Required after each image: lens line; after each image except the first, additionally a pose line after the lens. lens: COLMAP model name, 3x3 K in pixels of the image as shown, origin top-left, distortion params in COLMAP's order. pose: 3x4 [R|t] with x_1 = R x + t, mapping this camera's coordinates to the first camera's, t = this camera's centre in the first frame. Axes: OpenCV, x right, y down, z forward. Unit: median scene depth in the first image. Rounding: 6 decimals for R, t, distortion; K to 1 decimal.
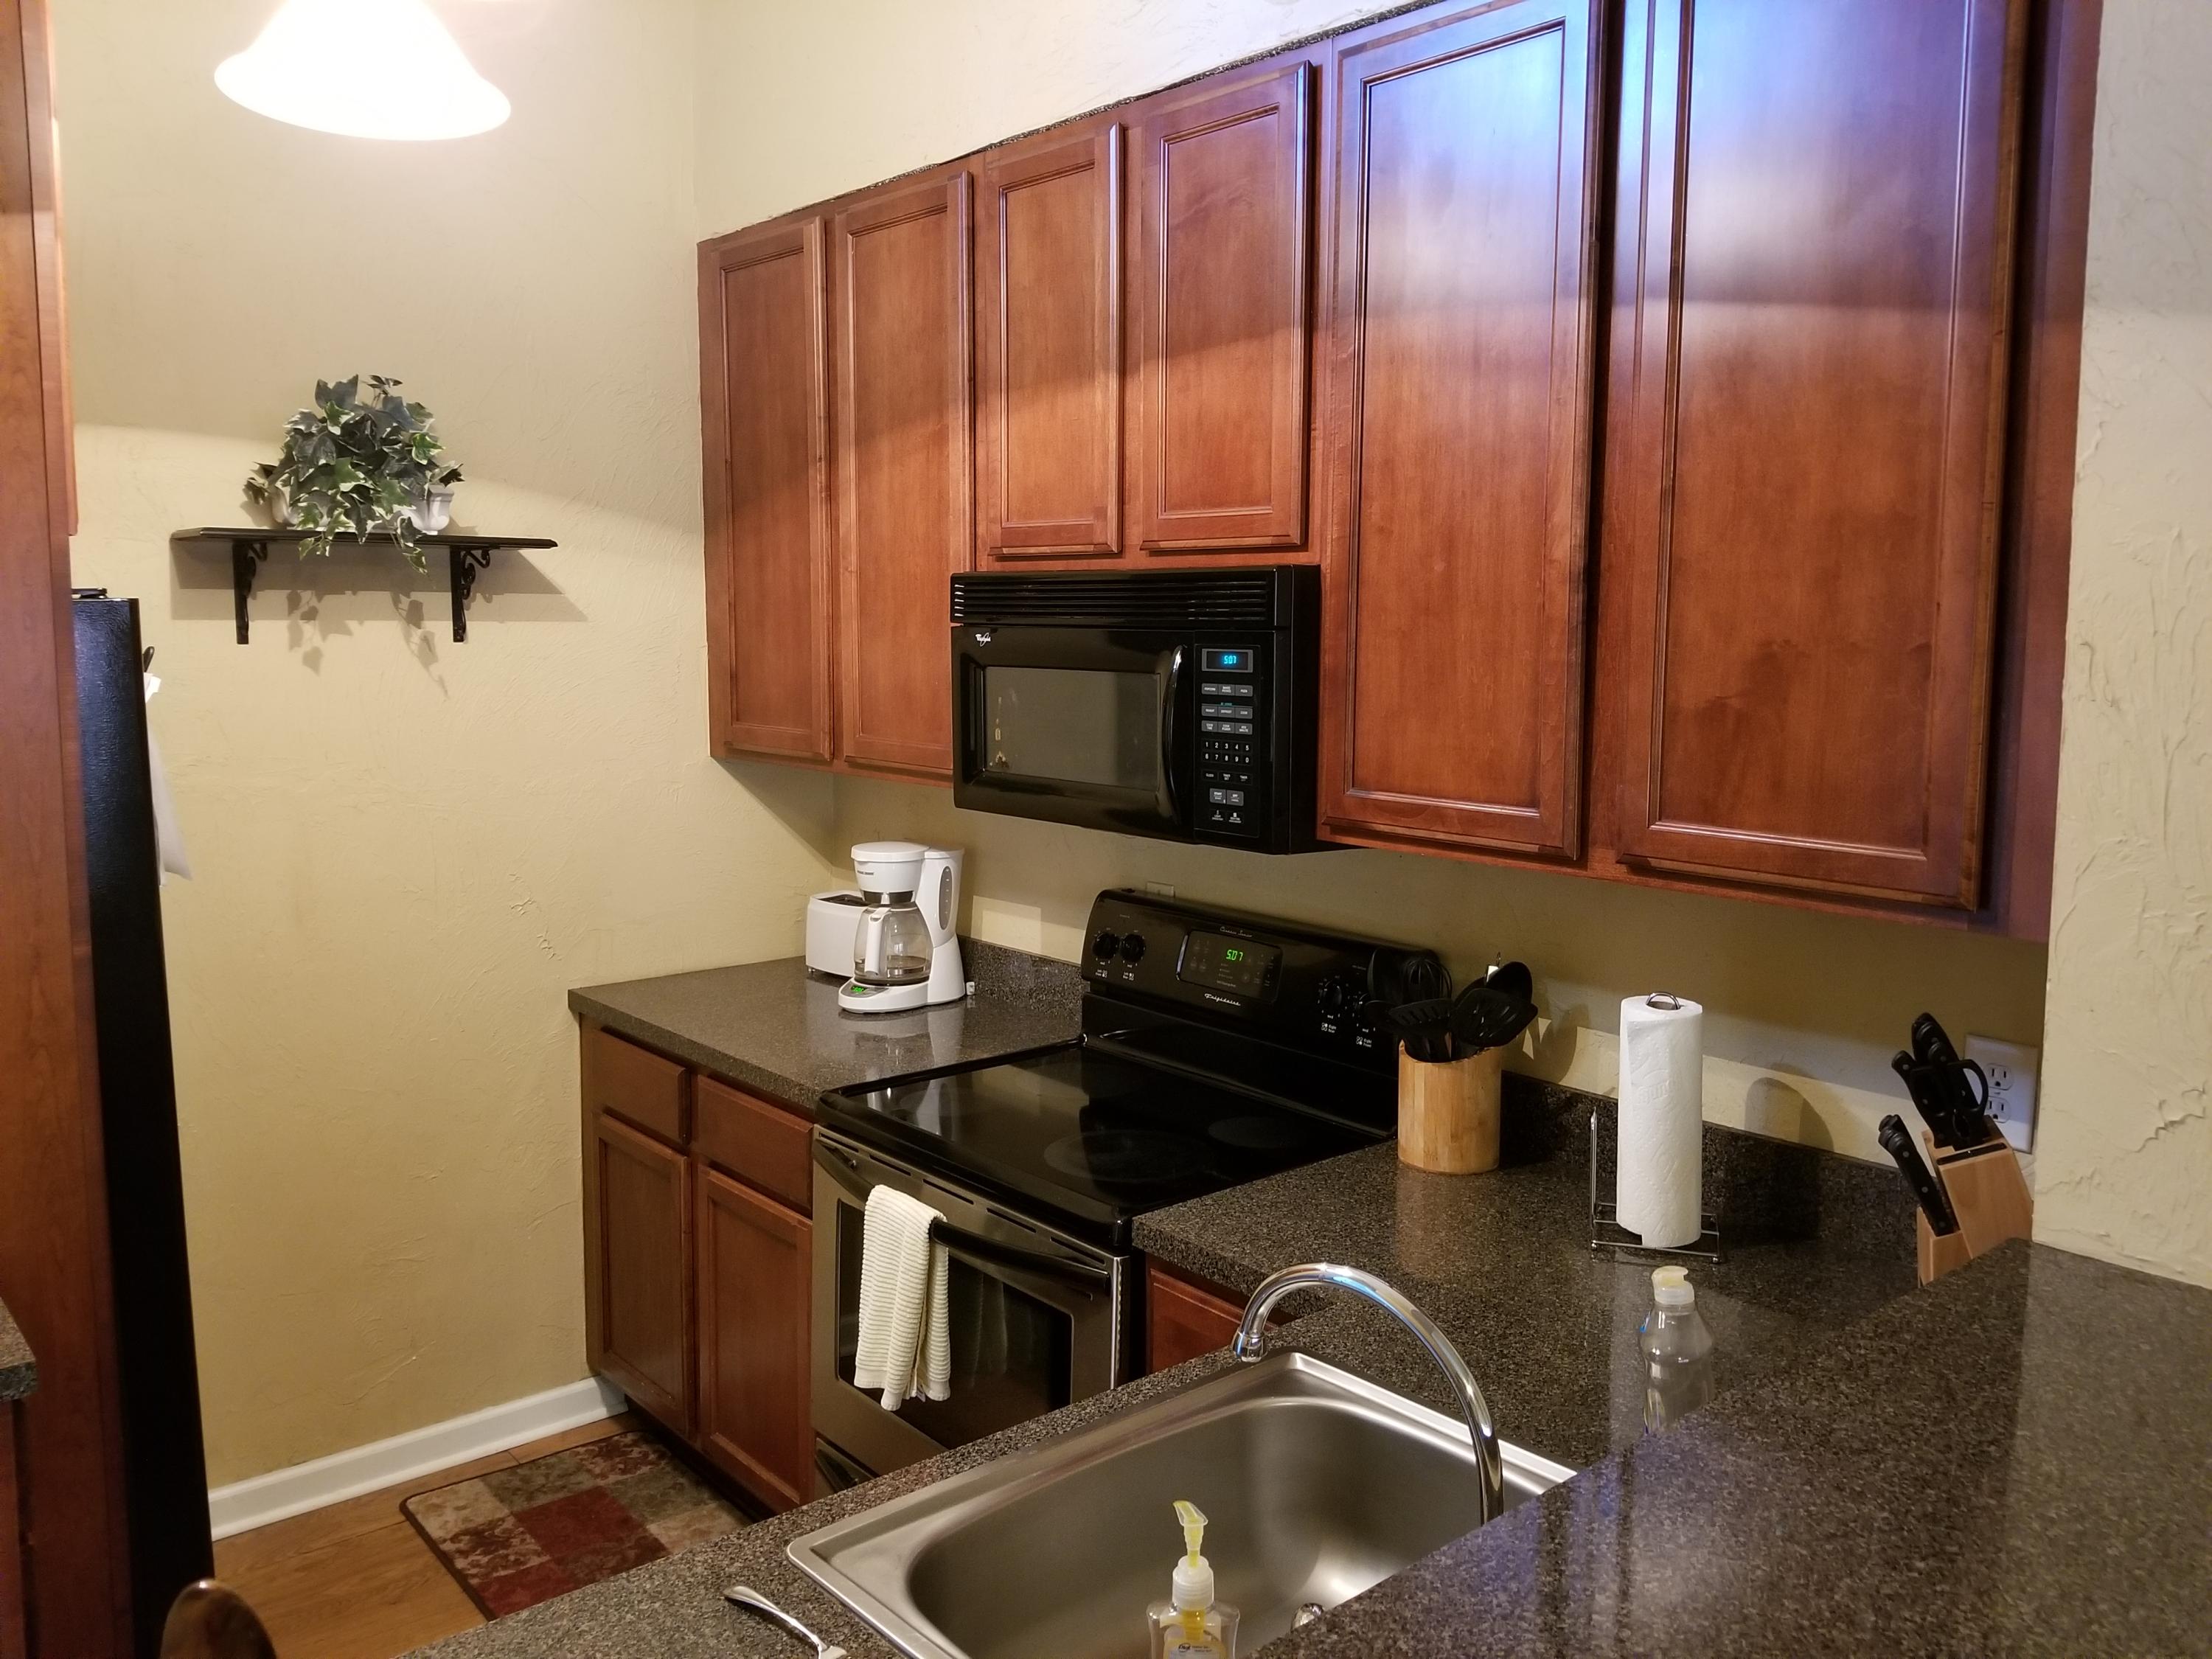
lens RADIAL K [[1703.7, 0, 1101.3], [0, 1703.7, 790.4], [0, 0, 1]] dist [0.101138, -0.167695]
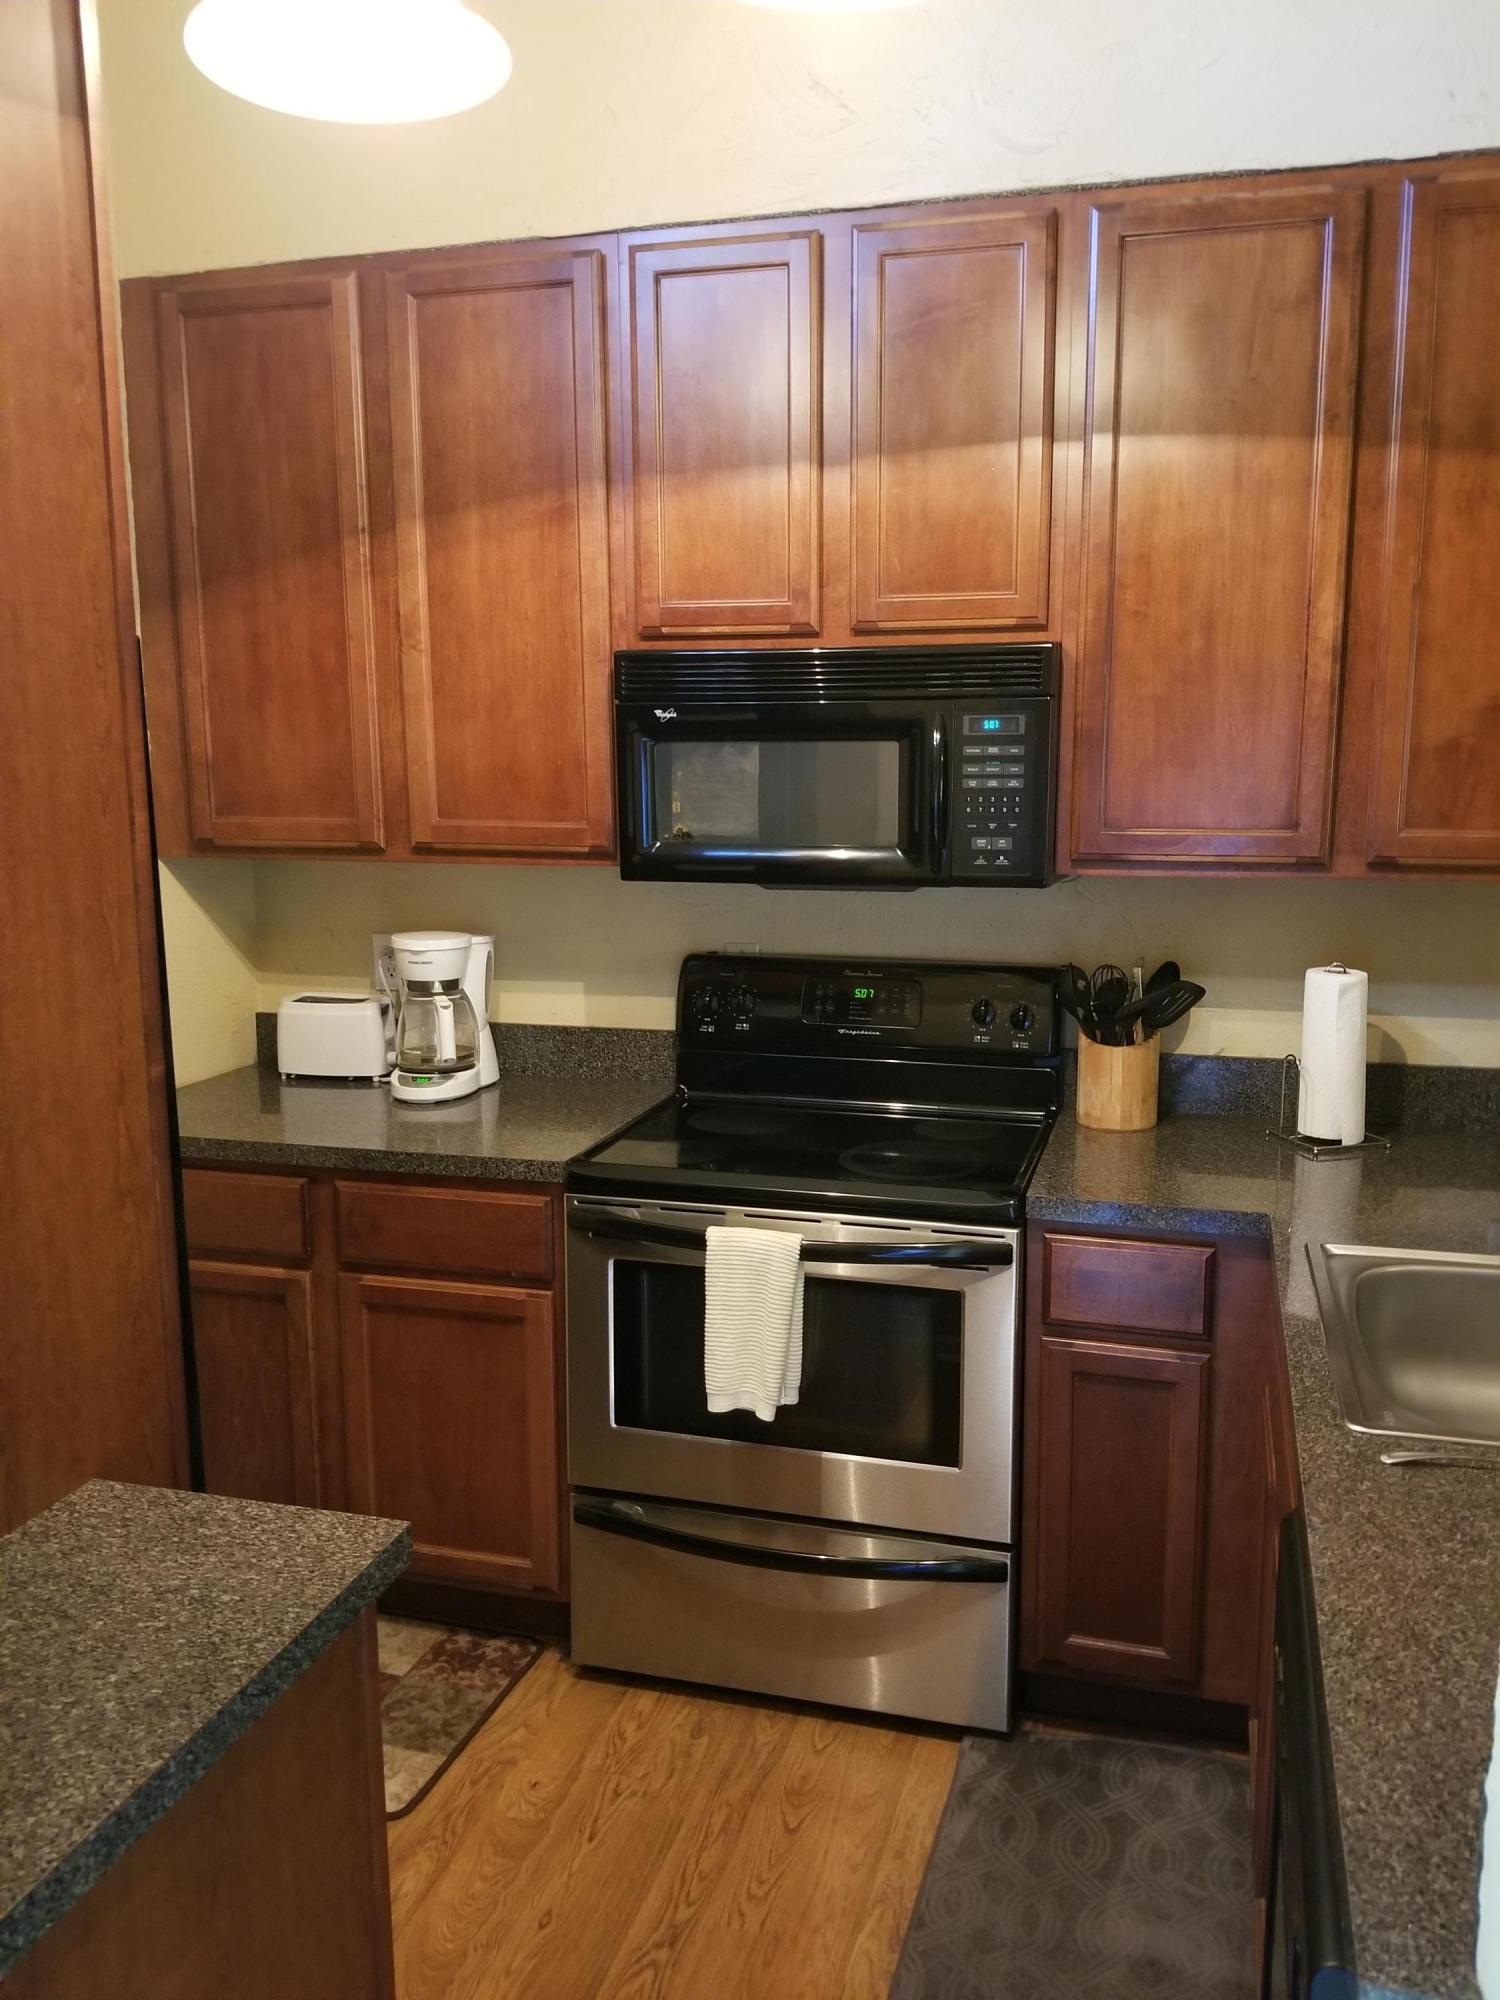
lens RADIAL K [[1531.1, 0, 804.0], [0, 1531.1, 995.5], [0, 0, 1]] dist [0.088435, -0.167119]
pose [[0.826531, -0.097828, 0.554325, -0.527340], [0.065453, 0.994805, 0.077970, 0.014560], [-0.559073, -0.028162, 0.828640, 0.162886]]
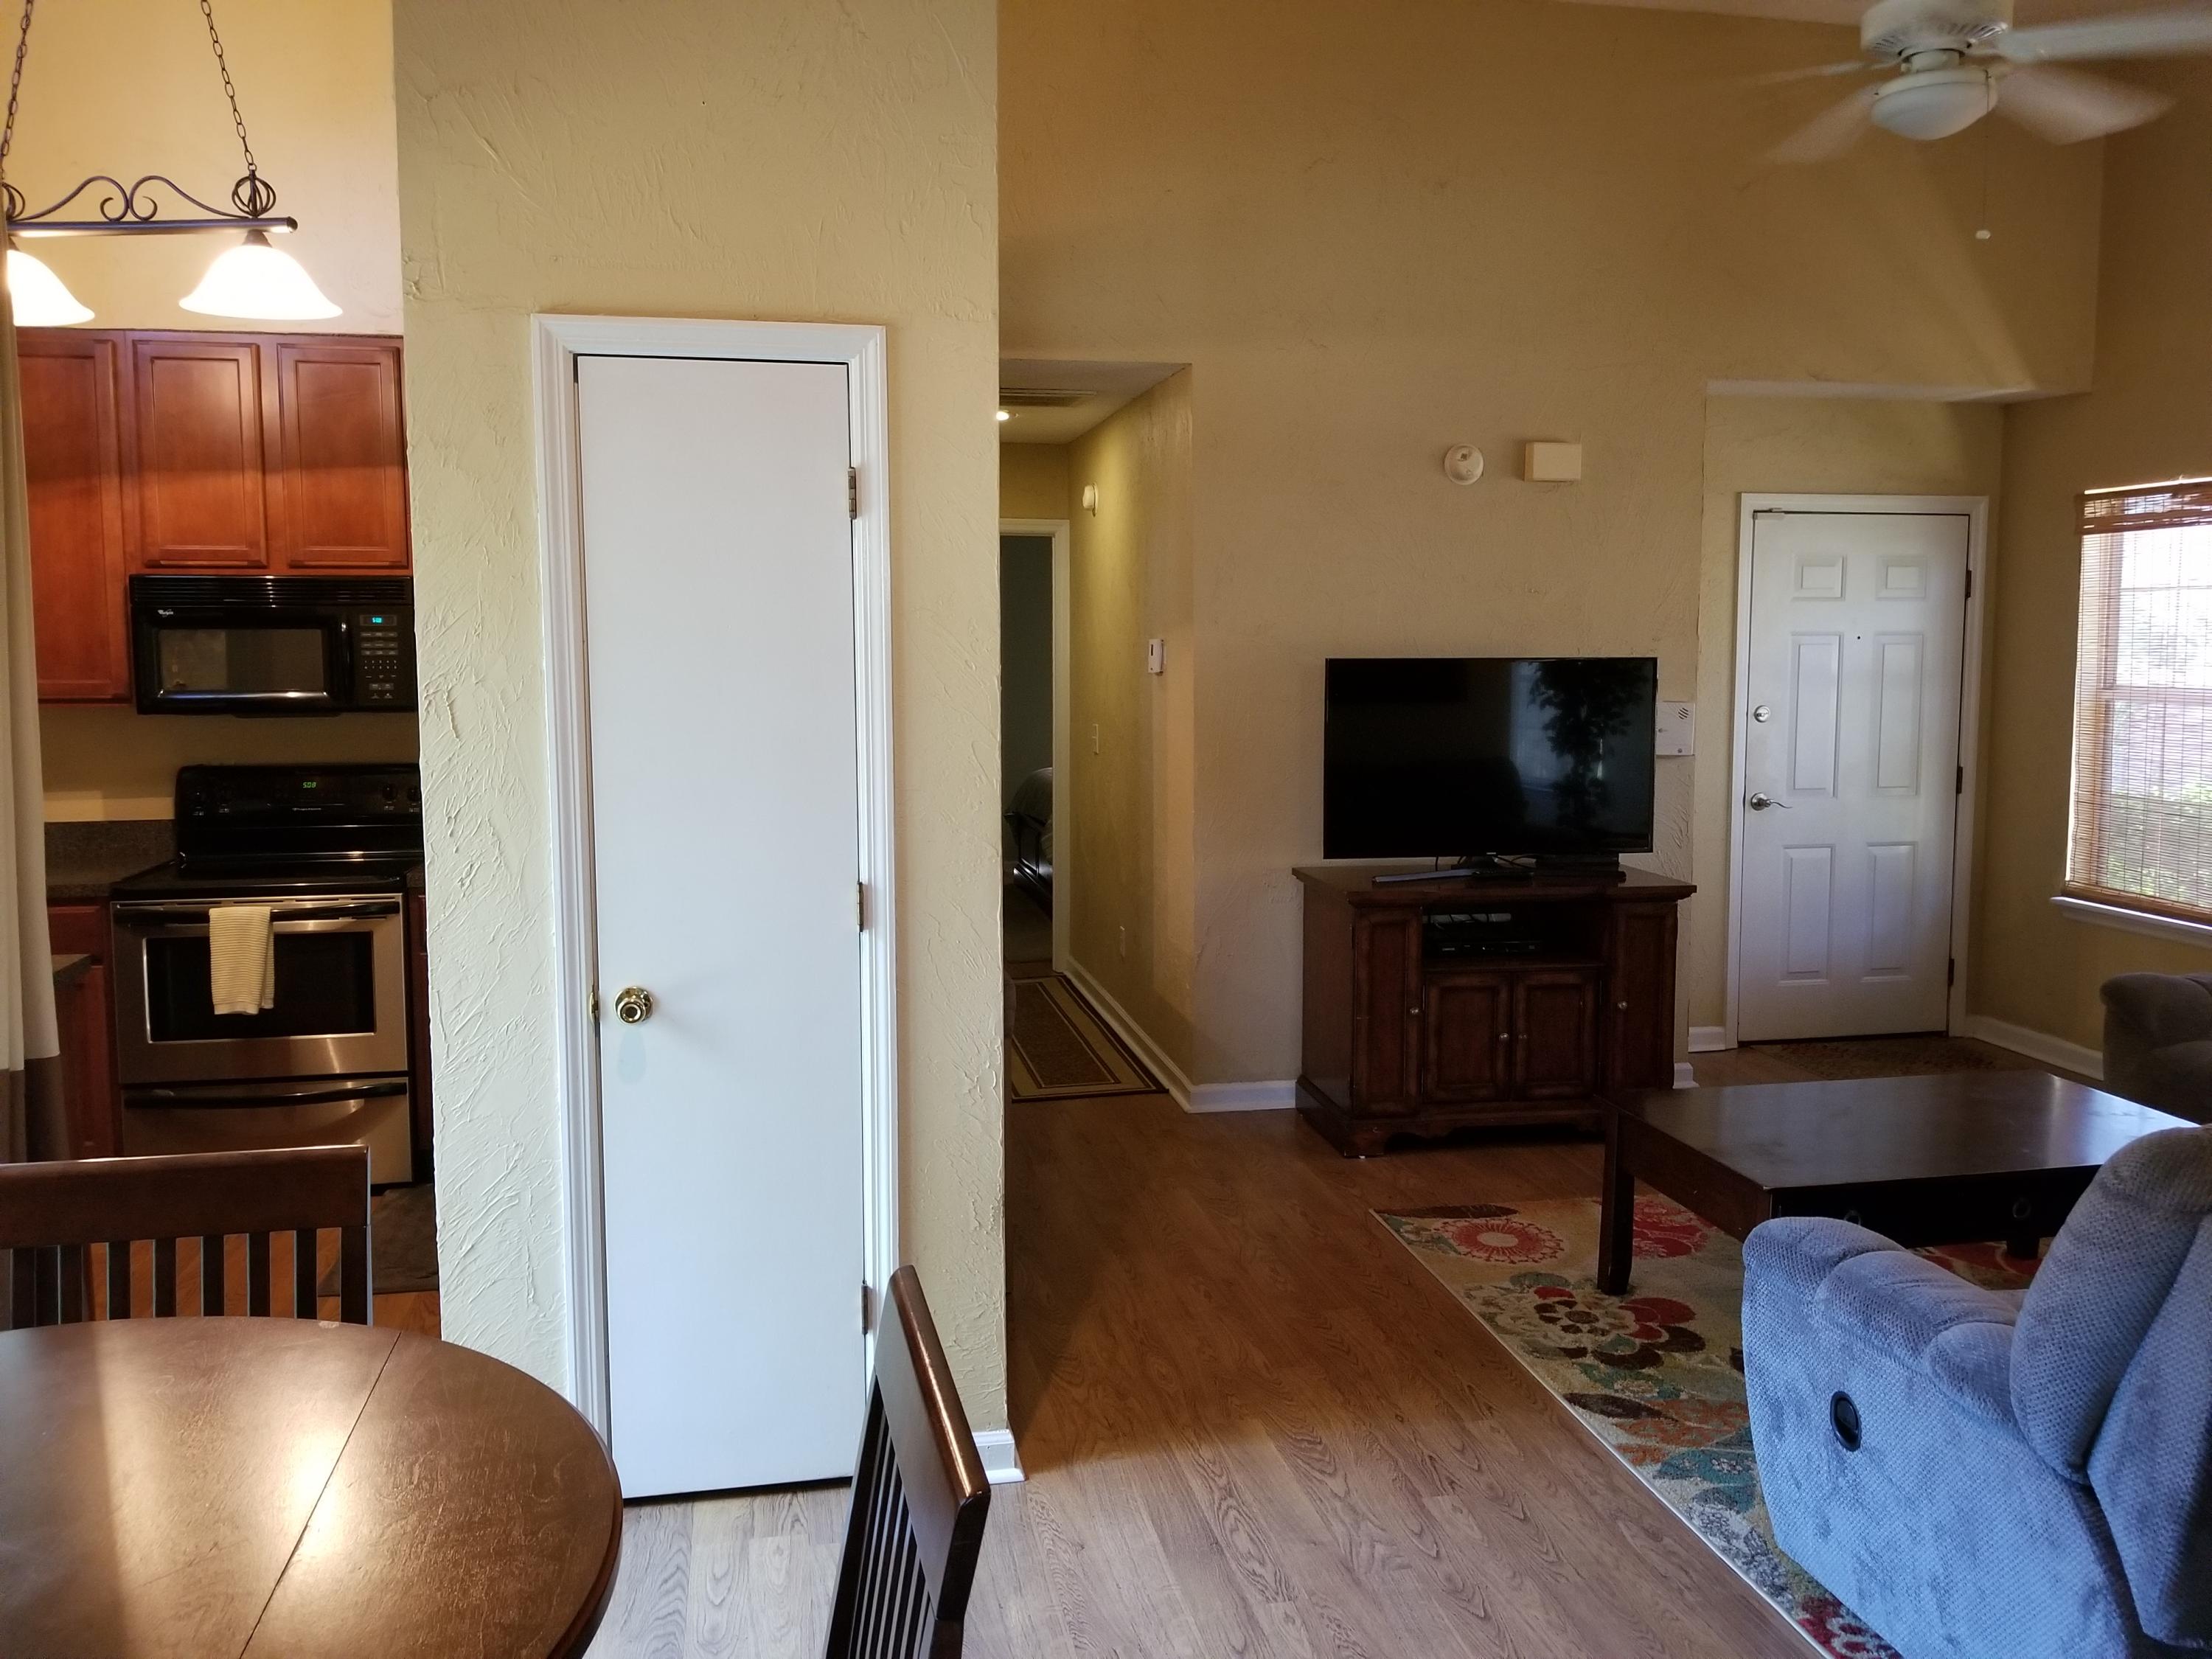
lens RADIAL K [[1680.8, 0, 1103.3], [0, 1680.8, 790.3], [0, 0, 1]] dist [0.034497, -0.070904]
pose [[0.491066, -0.086624, 0.866805, -1.076823], [0.095384, 0.994408, 0.045338, 0.100664], [-0.865885, 0.060415, 0.496582, -0.645951]]
